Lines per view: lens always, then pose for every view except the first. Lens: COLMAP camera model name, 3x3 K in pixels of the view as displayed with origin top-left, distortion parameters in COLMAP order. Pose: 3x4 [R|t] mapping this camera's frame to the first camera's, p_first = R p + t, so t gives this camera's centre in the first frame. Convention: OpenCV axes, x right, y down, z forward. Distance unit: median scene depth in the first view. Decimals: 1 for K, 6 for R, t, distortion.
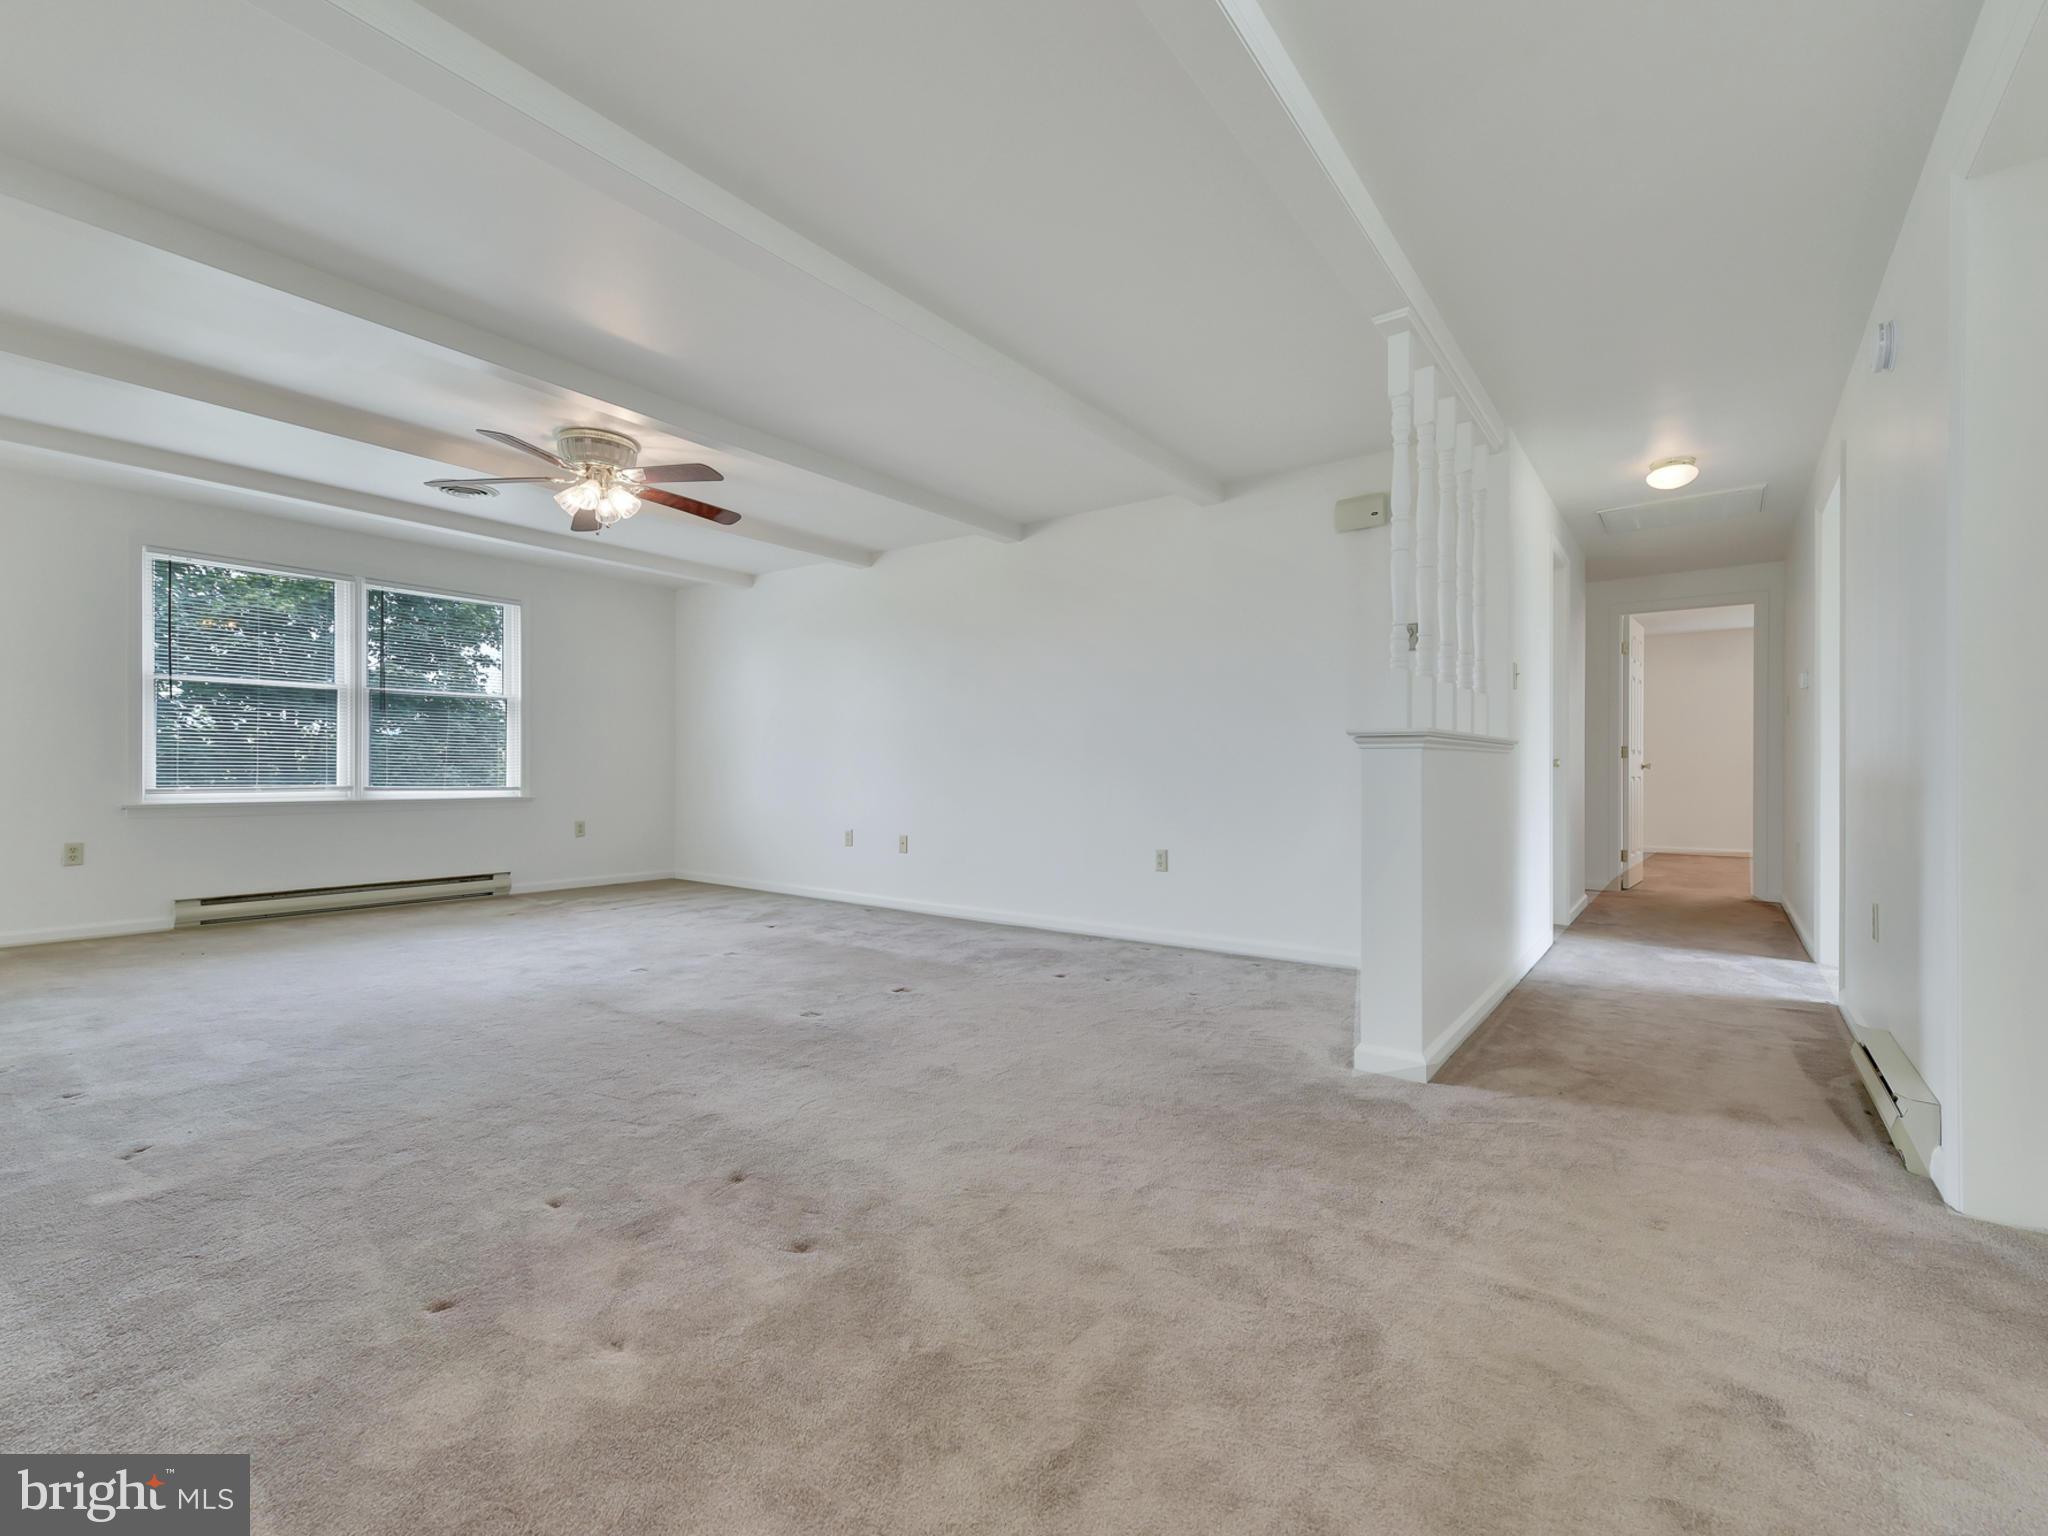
lens RADIAL K [[906.7, 0, 1027.0], [0, 906.7, 766.5], [0, 0, 1]] dist [0.014584, 0.000307]
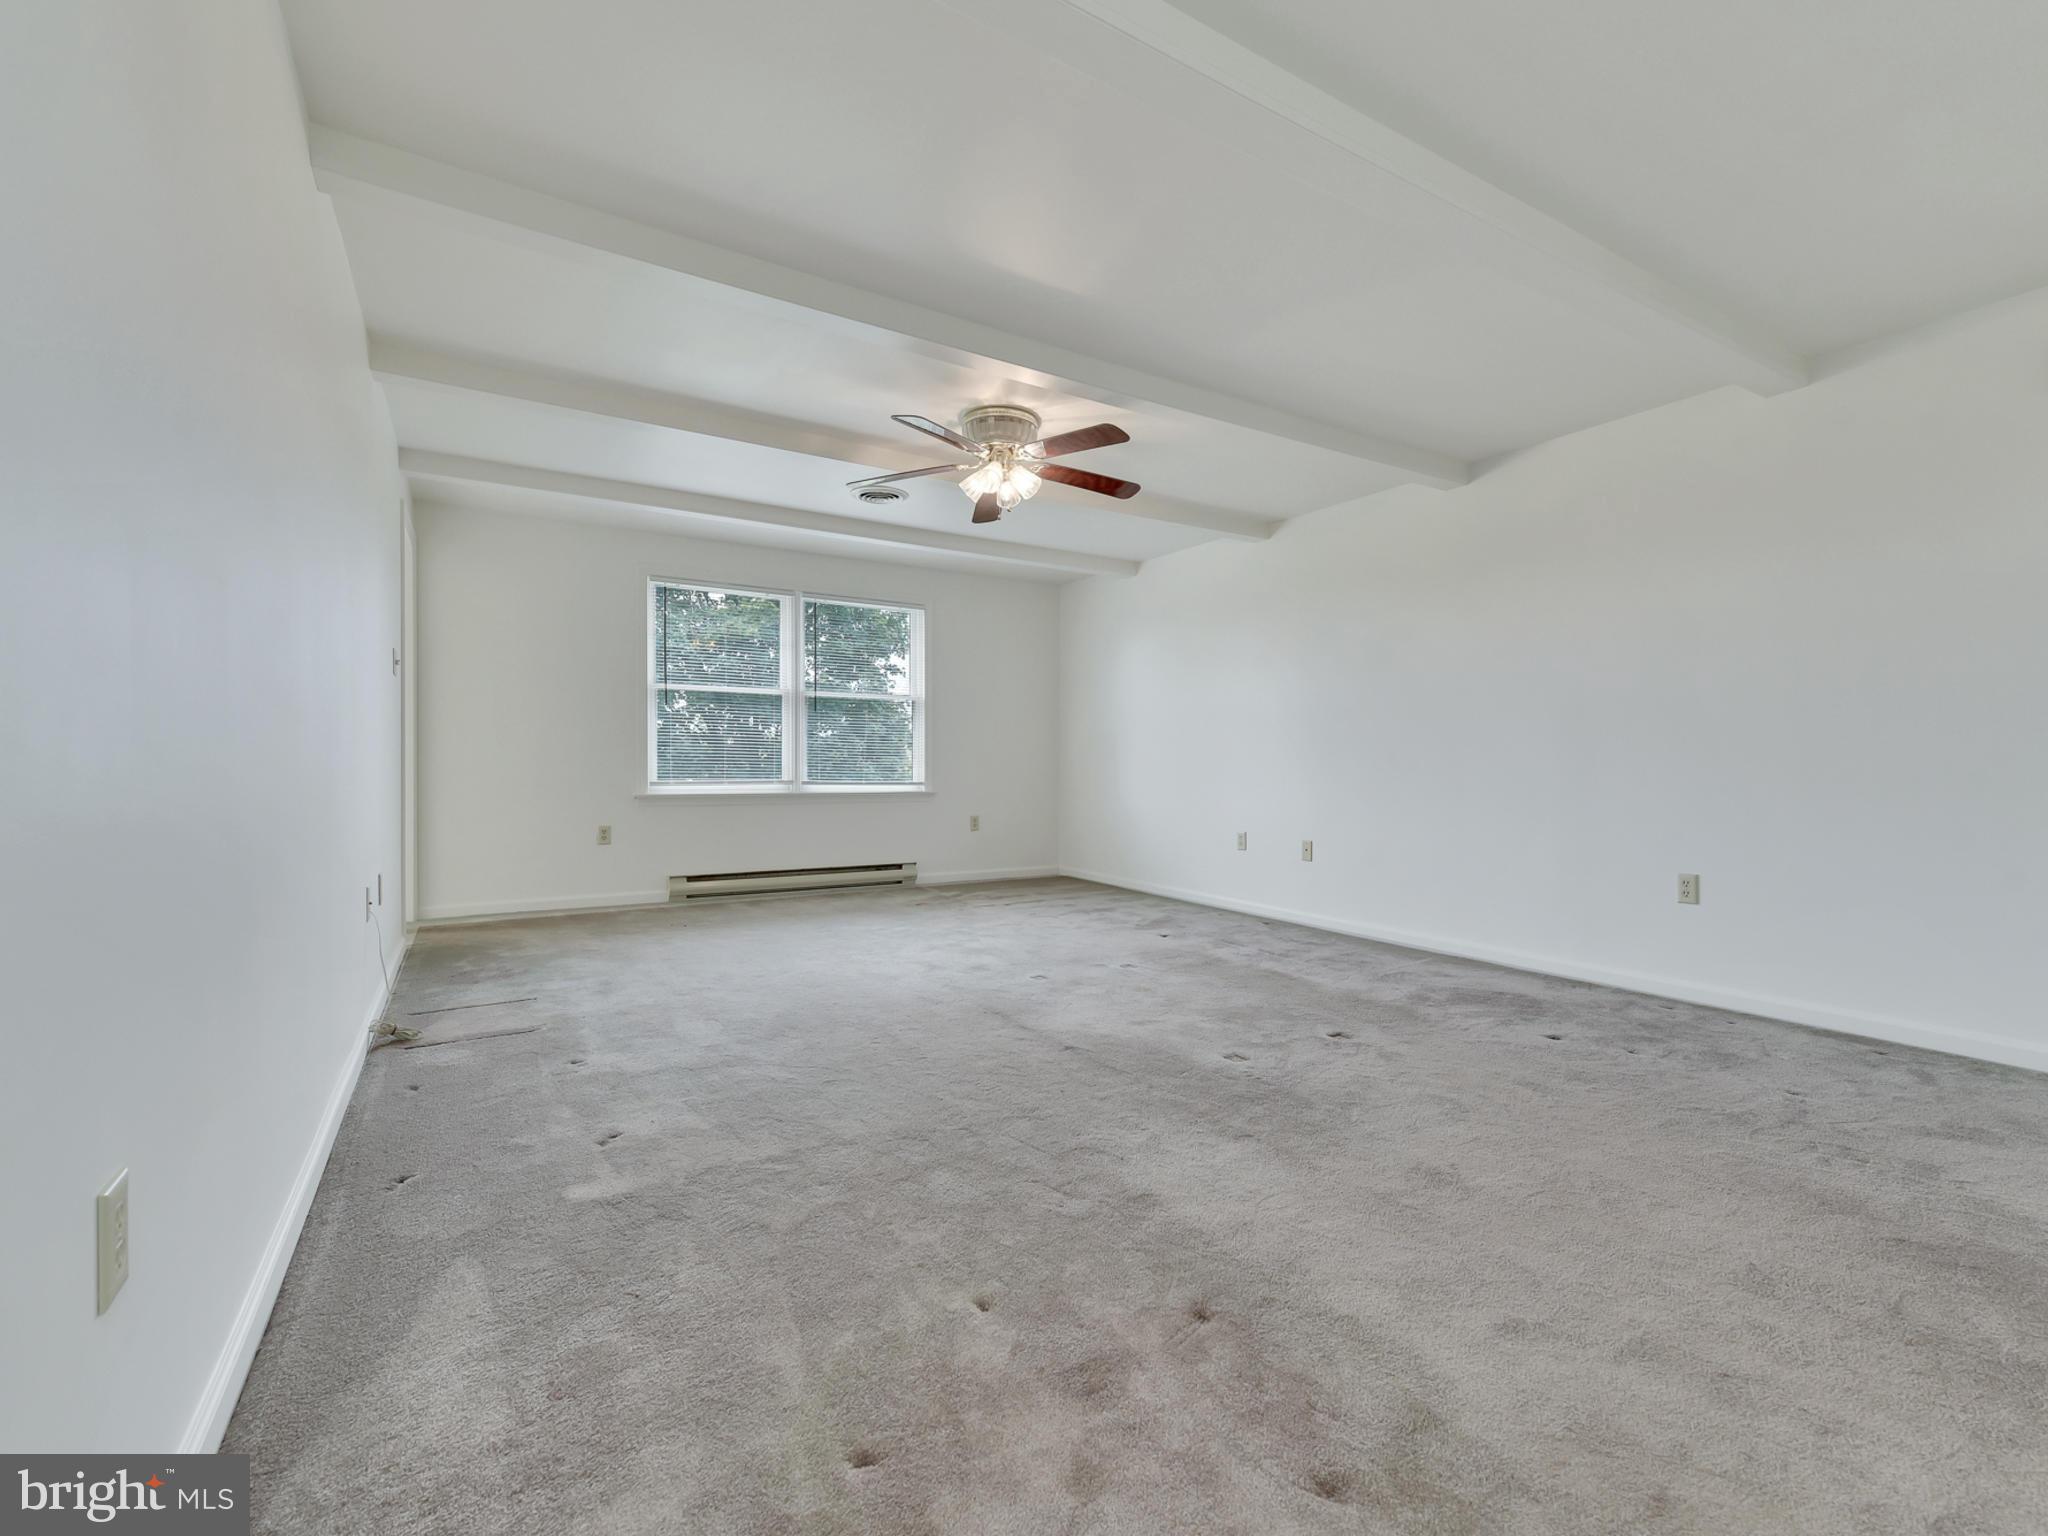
lens RADIAL K [[906.7, 0, 1019.8], [0, 906.7, 767.2], [0, 0, 1]] dist [0.014584, 0.000307]
pose [[0.922074, 0.001538, -0.387011, -0.085189], [-0.000017, 0.999992, 0.003933, 0.001968], [0.387014, -0.003620, 0.922067, 0.132608]]
